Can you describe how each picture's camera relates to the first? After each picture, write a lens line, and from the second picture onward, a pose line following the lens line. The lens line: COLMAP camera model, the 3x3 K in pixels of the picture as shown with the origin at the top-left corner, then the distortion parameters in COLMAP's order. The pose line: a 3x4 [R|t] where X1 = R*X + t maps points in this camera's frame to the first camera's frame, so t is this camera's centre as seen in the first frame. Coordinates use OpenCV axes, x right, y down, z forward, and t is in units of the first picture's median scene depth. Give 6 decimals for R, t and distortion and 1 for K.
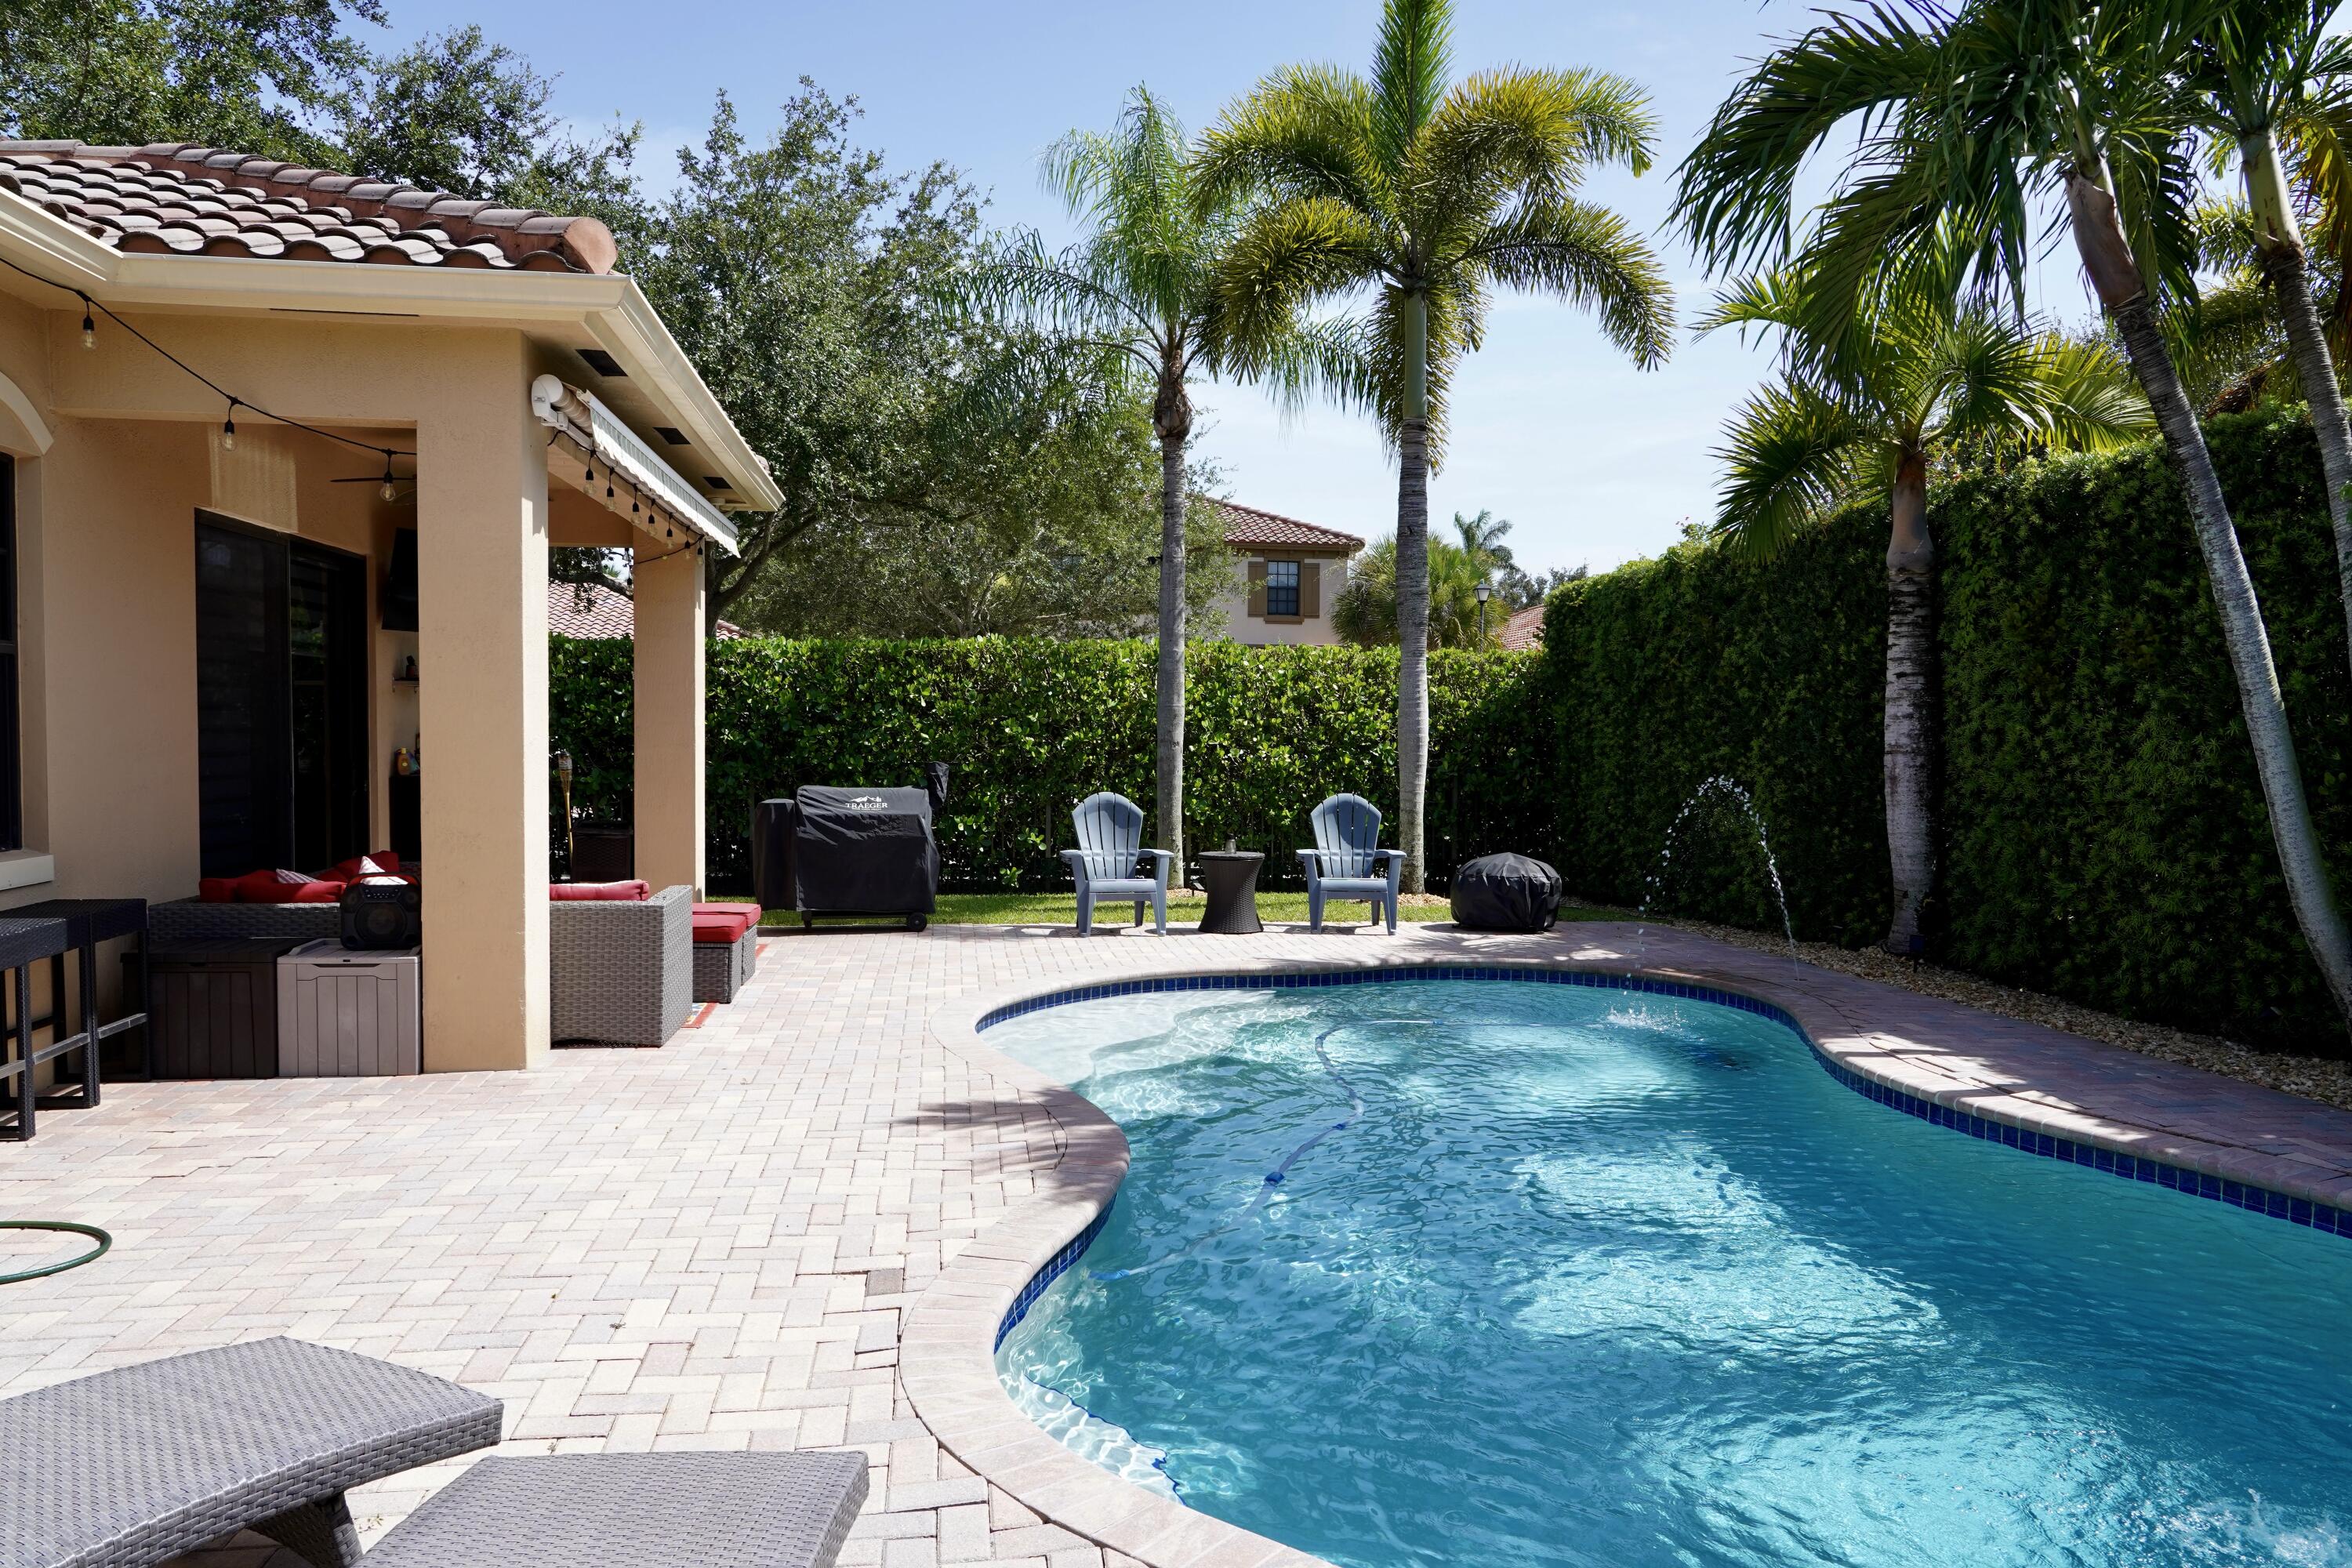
lens RADIAL K [[1633.7, 0, 1176.0], [0, 1633.7, 784.0], [0, 0, 1]] dist [0.000433, 0.000250]
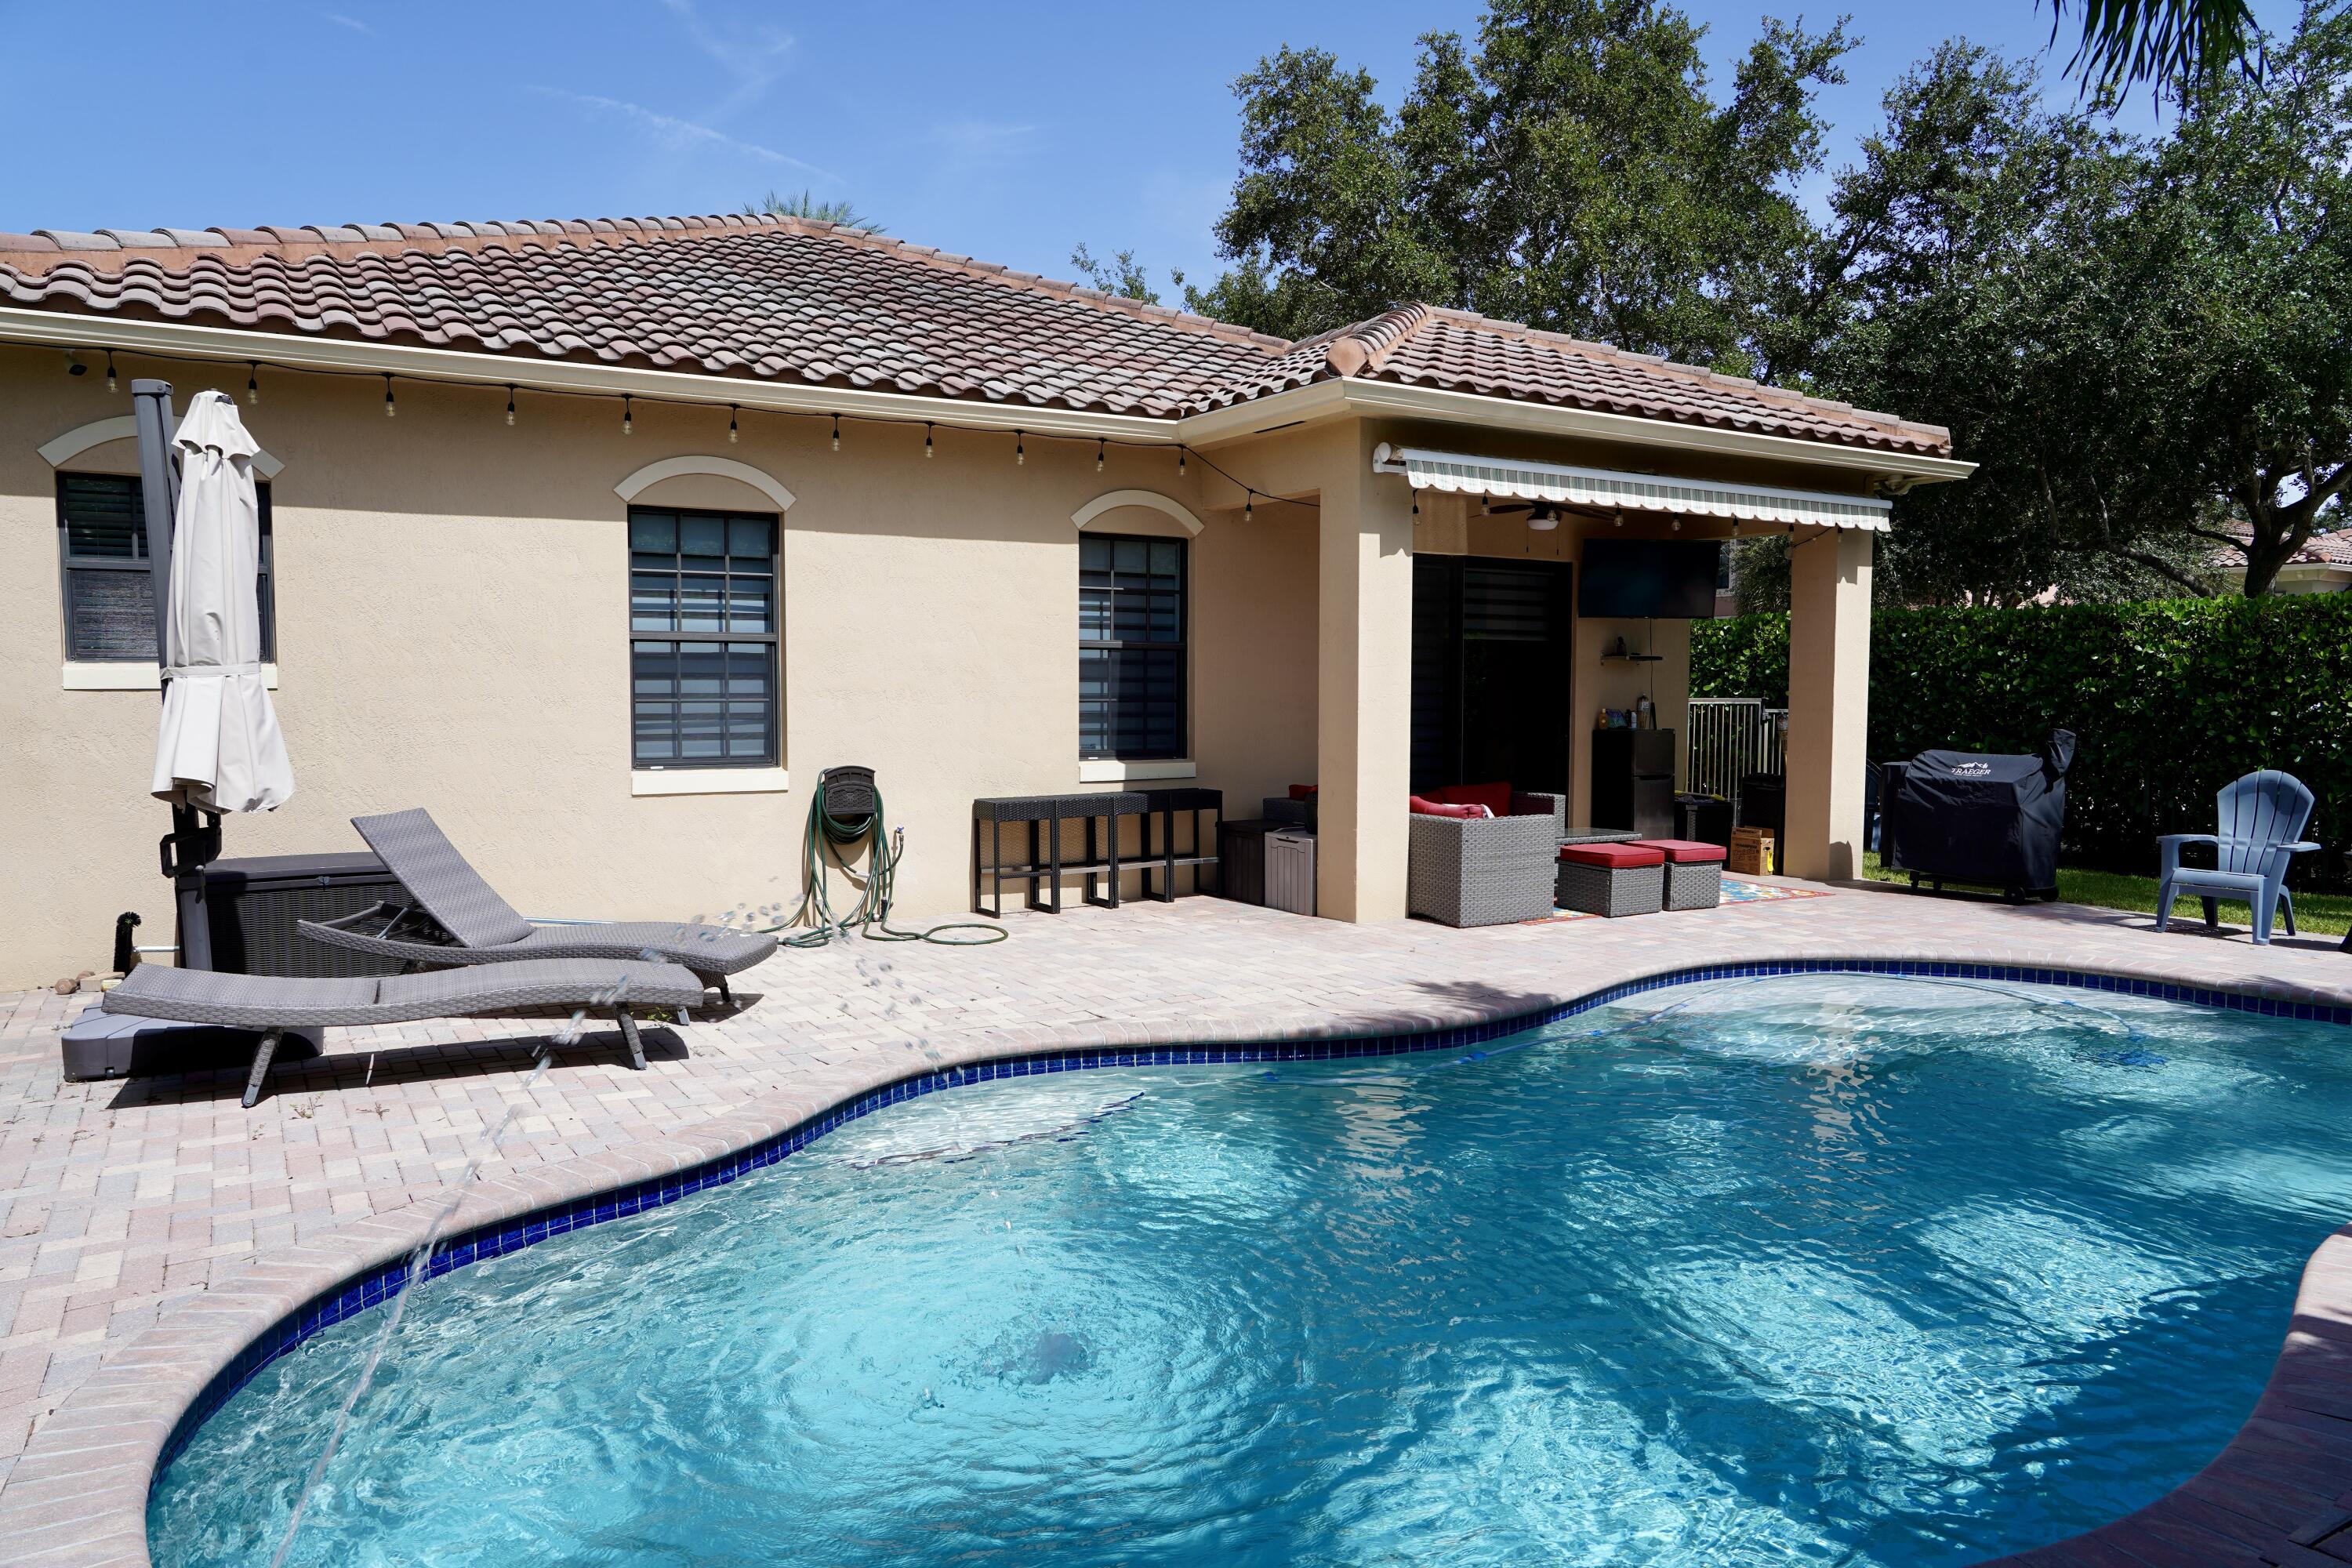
lens RADIAL K [[1633.7, 0, 1176.0], [0, 1633.7, 784.0], [0, 0, 1]] dist [0.000433, 0.000250]
pose [[0.387931, 0.048750, -0.920398, 0.541740], [-0.035393, 0.998652, 0.037977, 0.000135], [0.921009, 0.017843, 0.389134, 0.173324]]
